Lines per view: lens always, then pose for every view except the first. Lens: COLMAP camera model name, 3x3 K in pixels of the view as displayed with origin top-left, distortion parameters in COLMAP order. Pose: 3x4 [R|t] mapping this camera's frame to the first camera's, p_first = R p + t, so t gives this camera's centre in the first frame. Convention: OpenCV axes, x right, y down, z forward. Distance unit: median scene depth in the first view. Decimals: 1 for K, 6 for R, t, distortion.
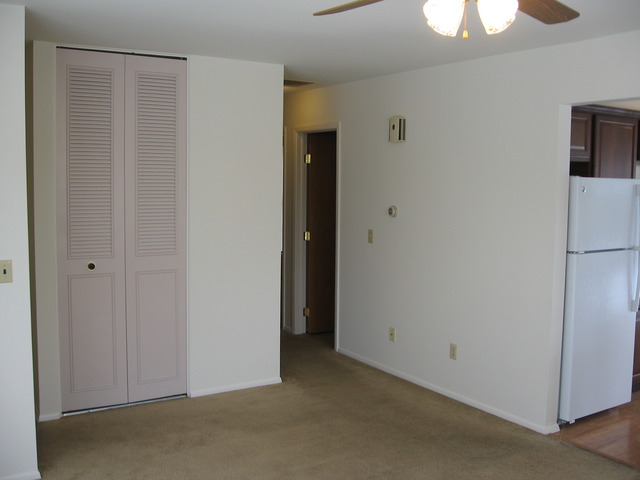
lens RADIAL K [[663.9, 0, 326.7], [0, 663.9, 229.5], [0, 0, 1]] dist [-0.135689, 0.061513]
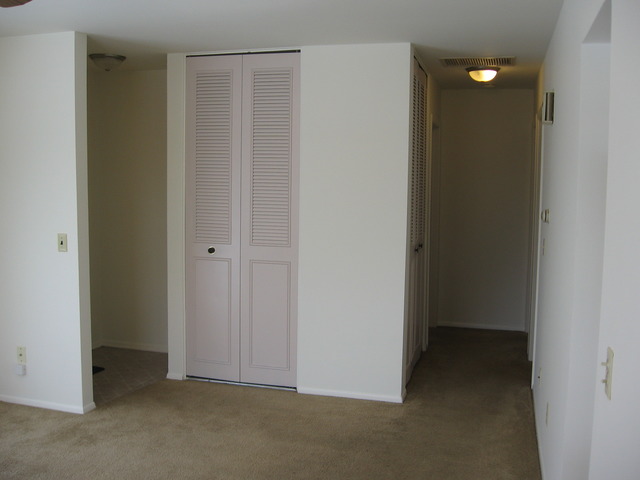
lens RADIAL K [[663.9, 0, 326.7], [0, 663.9, 229.5], [0, 0, 1]] dist [-0.135689, 0.061513]
pose [[0.677052, 0.059565, -0.733521, 0.569239], [-0.062115, 0.997788, 0.023692, -0.017038], [0.733309, 0.029522, 0.679254, 0.366680]]
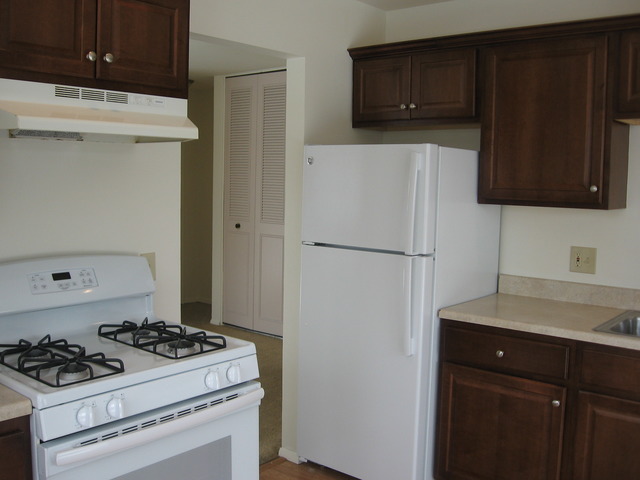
lens RADIAL K [[663.9, 0, 326.7], [0, 663.9, 229.5], [0, 0, 1]] dist [-0.135689, 0.061513]
pose [[0.311917, 0.068770, -0.947617, 1.040105], [-0.089586, 0.995062, 0.042725, -0.015176], [0.945876, 0.071567, 0.316538, 0.696805]]
